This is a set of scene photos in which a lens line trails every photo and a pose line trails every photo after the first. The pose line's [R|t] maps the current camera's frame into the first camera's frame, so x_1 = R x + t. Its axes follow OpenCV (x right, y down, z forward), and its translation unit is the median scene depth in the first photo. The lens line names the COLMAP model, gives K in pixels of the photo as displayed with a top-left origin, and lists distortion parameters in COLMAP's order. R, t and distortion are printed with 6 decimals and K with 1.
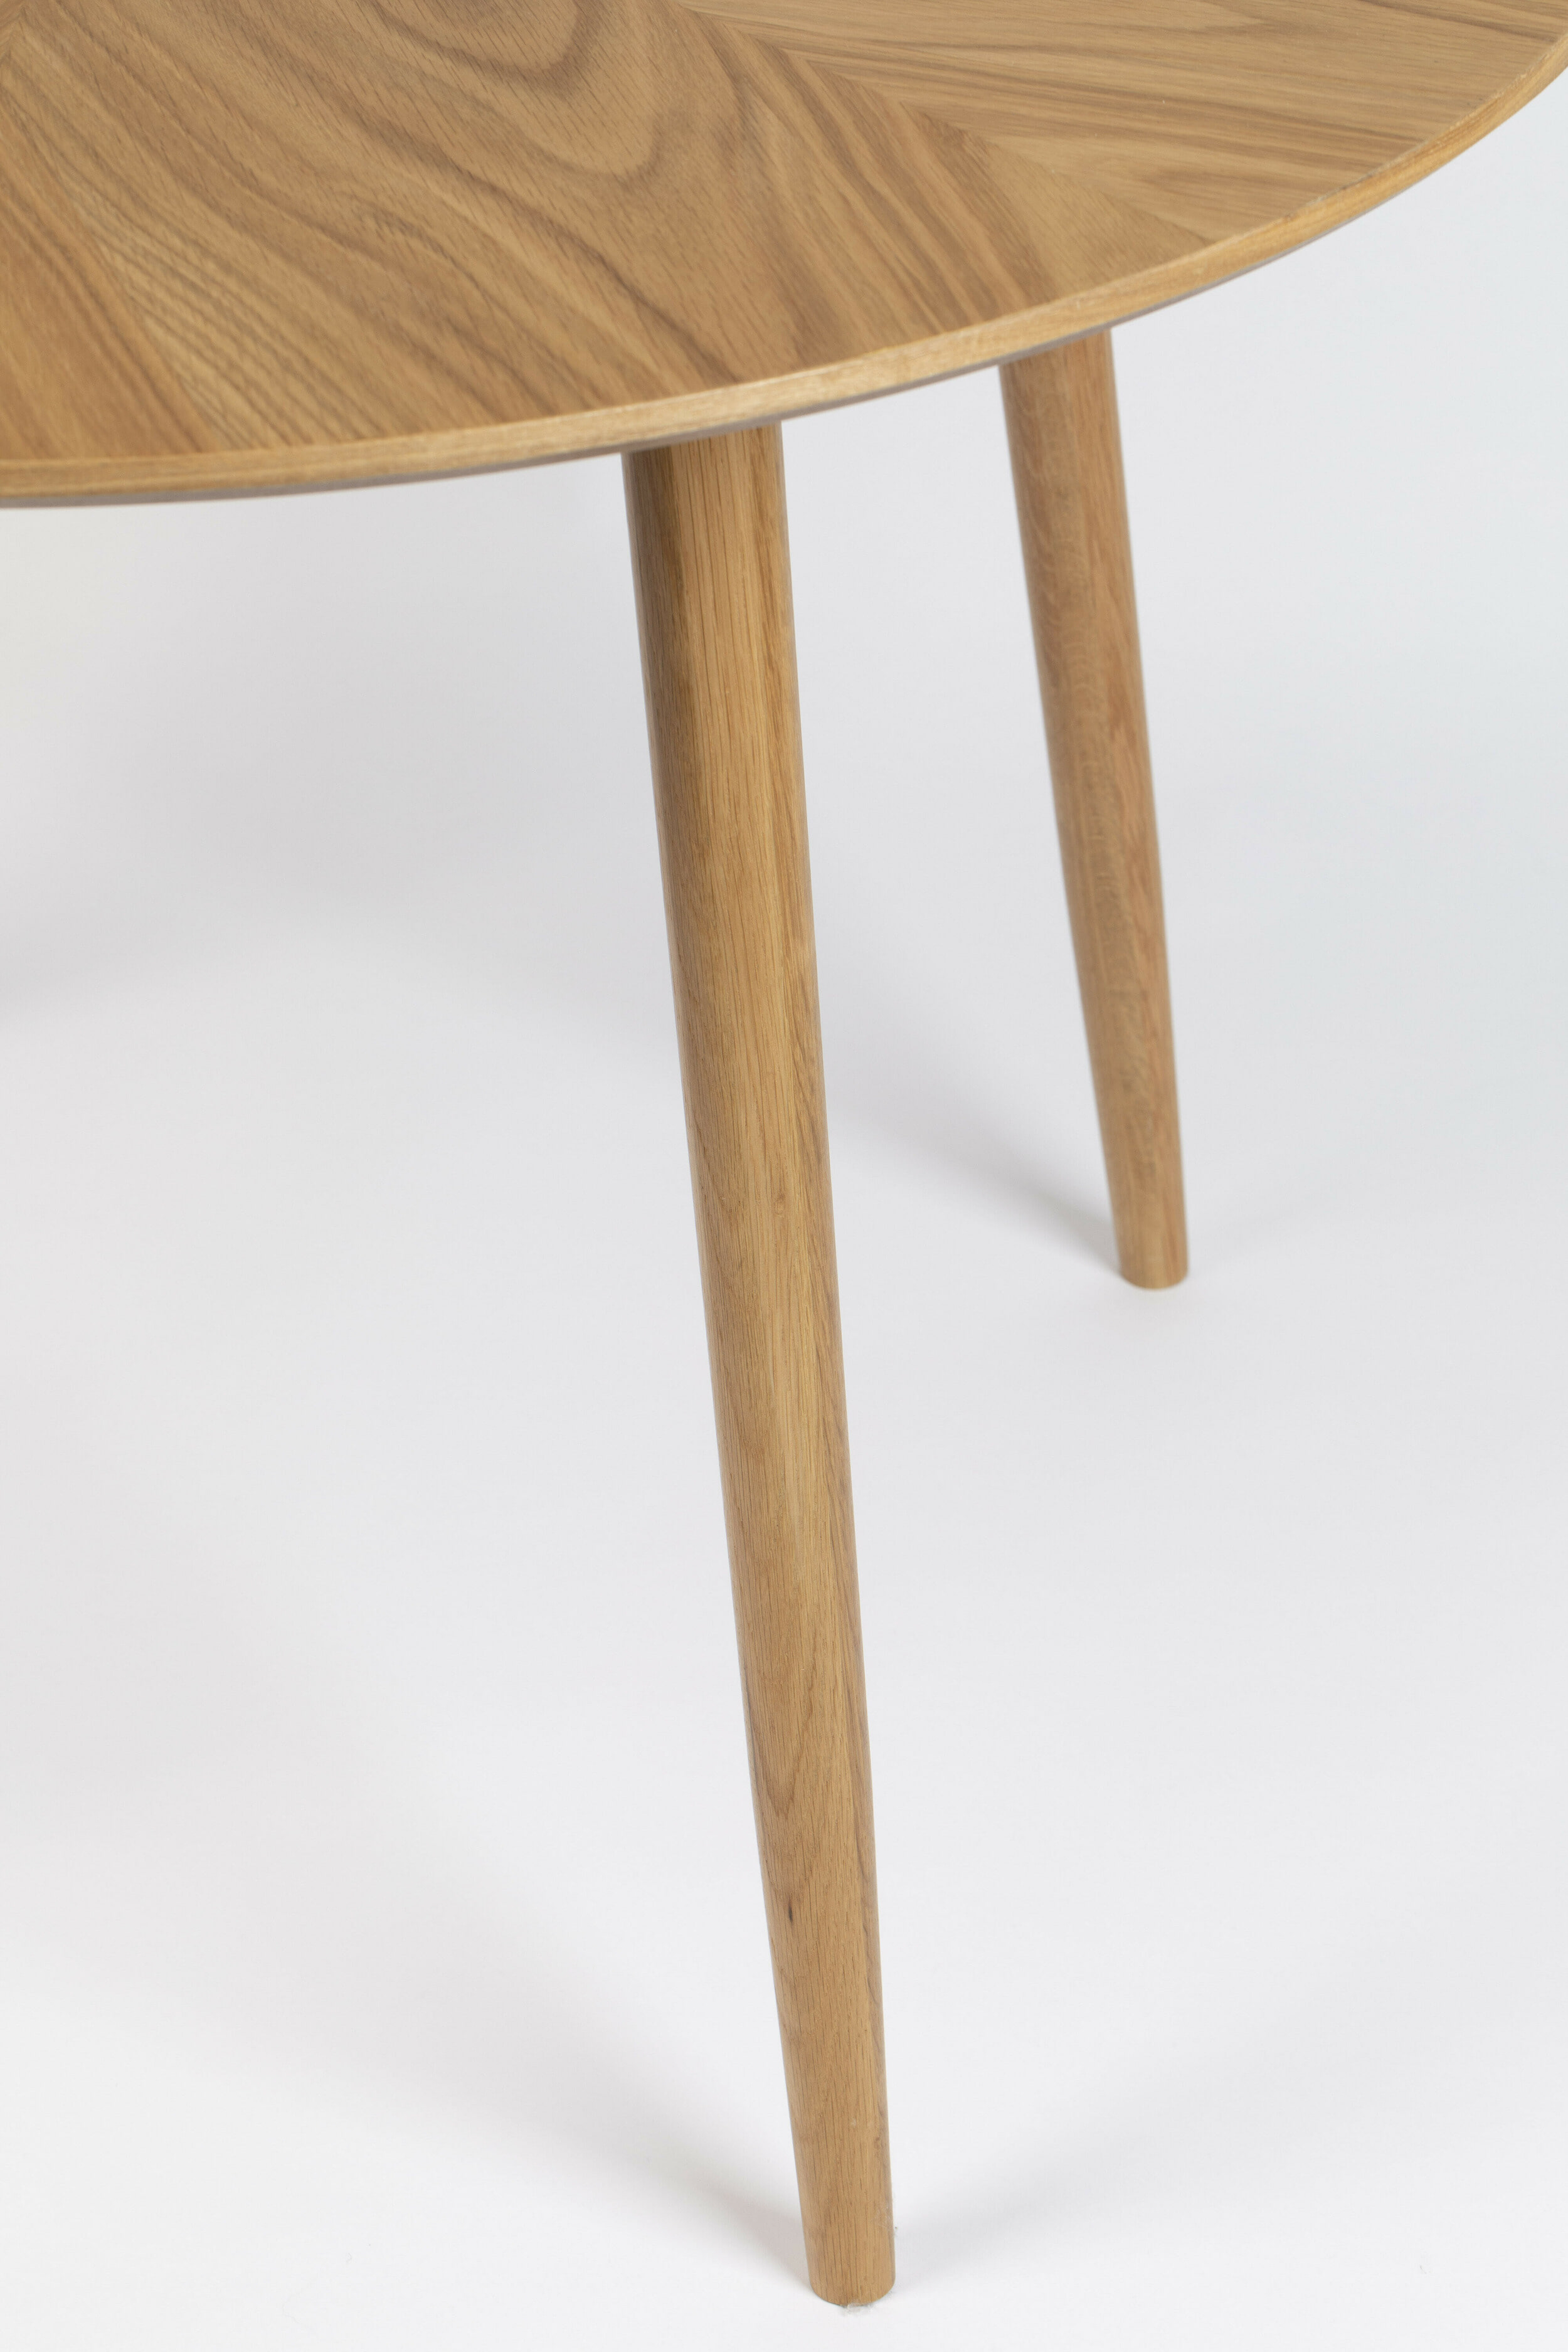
lens RADIAL K [[6618.2, 0, 782.3], [0, 6618.2, 1175.5], [0, 0, 1]] dist [0.000729, 0.000000]
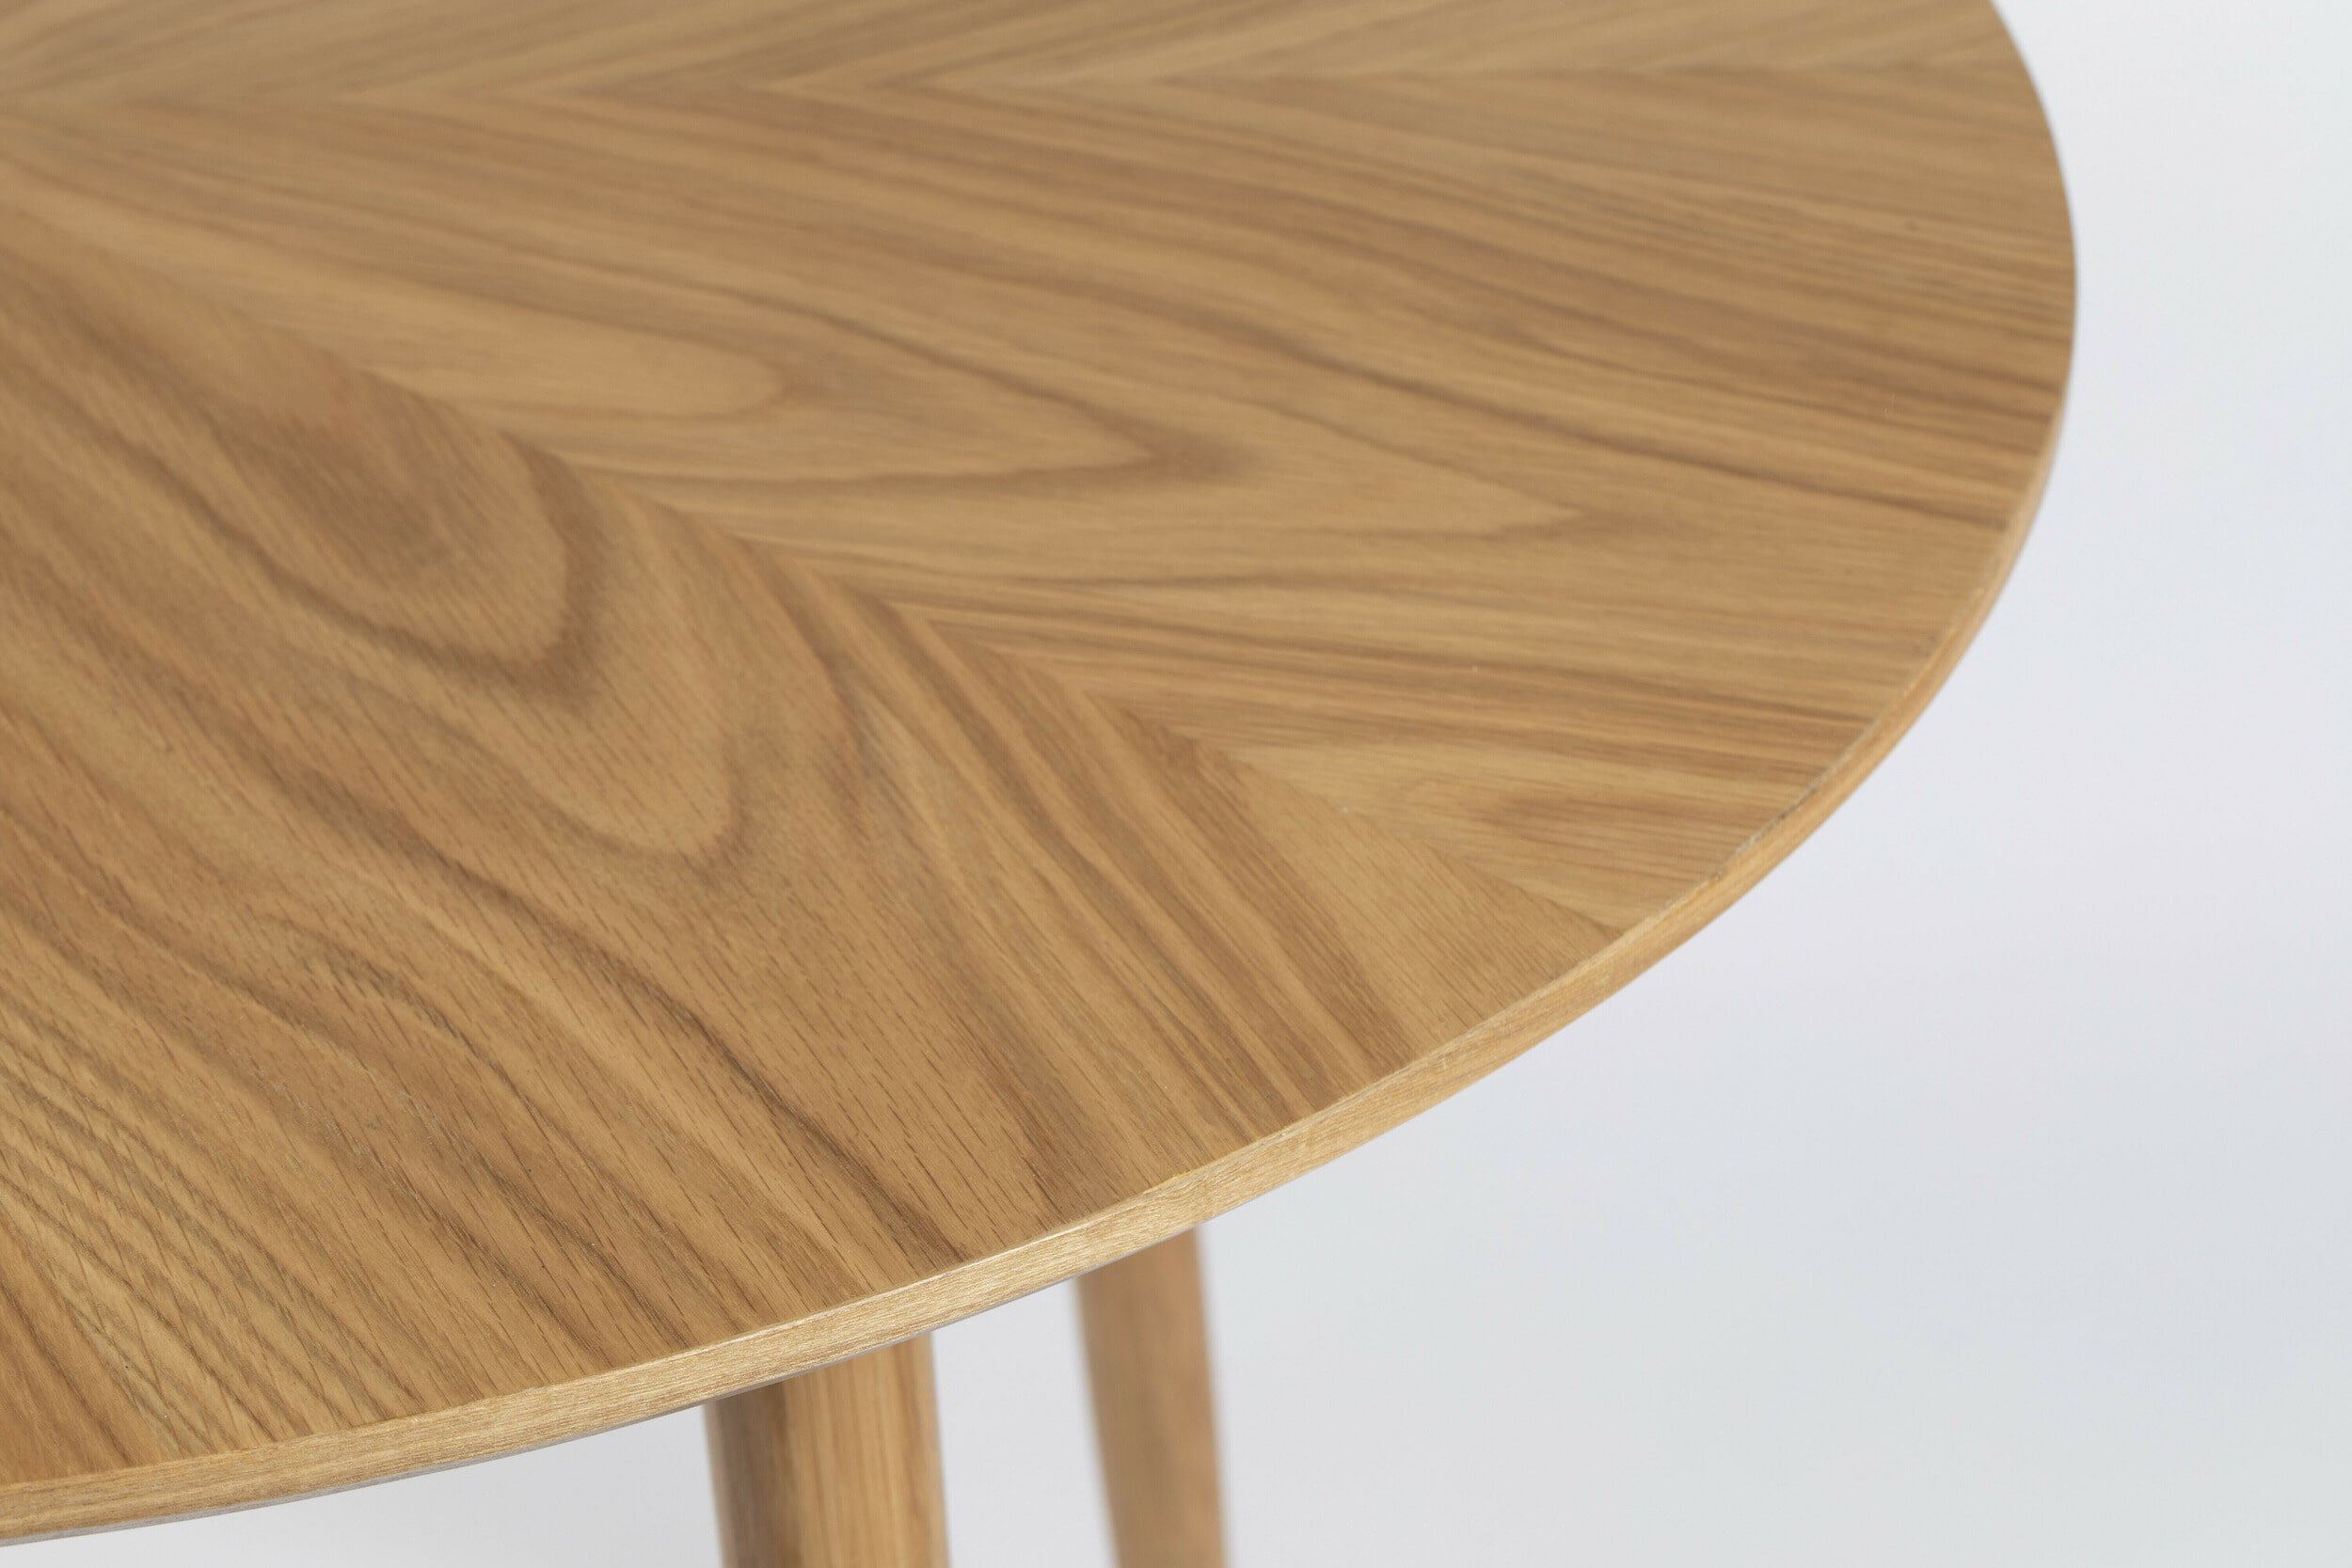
lens RADIAL K [[6617.6, 0, 1178.0], [0, 6617.6, 784.3], [0, 0, 1]] dist [0.000729, 0.000000]
pose [[0.986332, -0.059447, 0.153675, -0.077097], [0.059375, 0.998223, 0.005057, -0.158647], [-0.153702, 0.004137, 0.988109, 0.348812]]
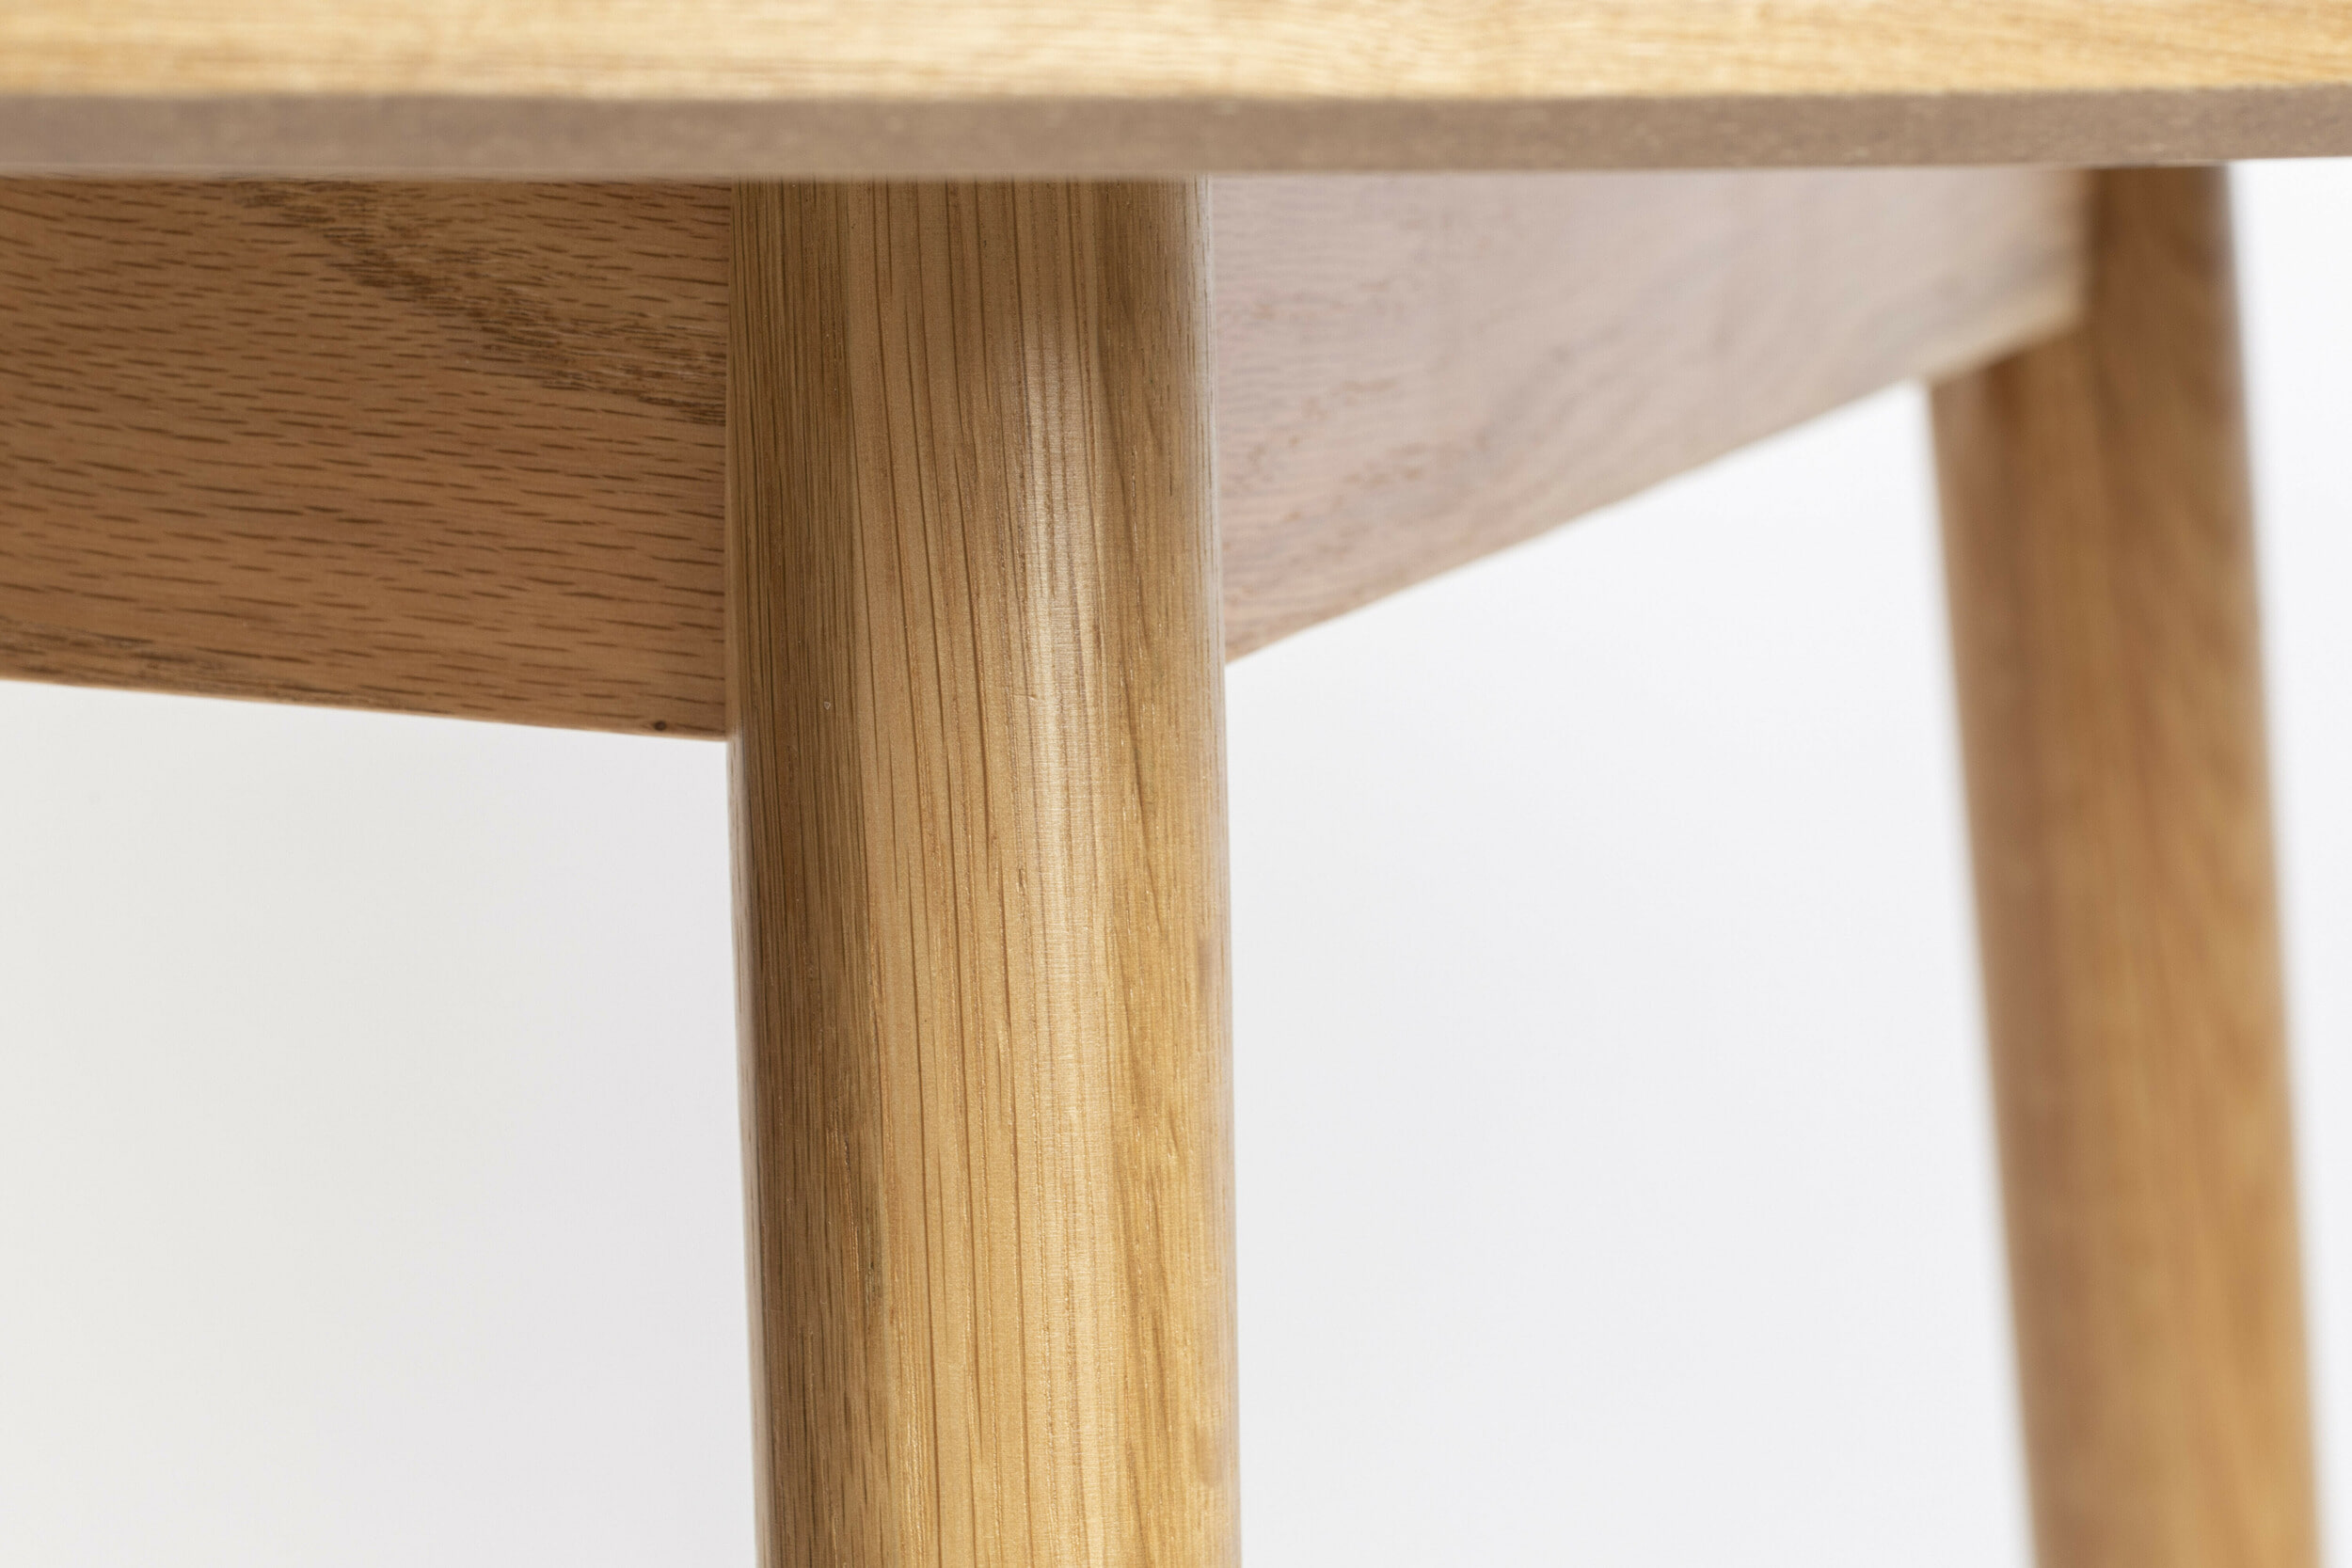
lens RADIAL K [[6617.6, 0, 1174.3], [0, 6617.6, 785.0], [0, 0, 1]] dist [0.000729, 0.000000]
pose [[0.989375, 0.016416, -0.144455, 0.046121], [-0.099435, 0.801275, -0.589975, 0.080642], [0.106063, 0.598071, 0.794394, 0.757211]]
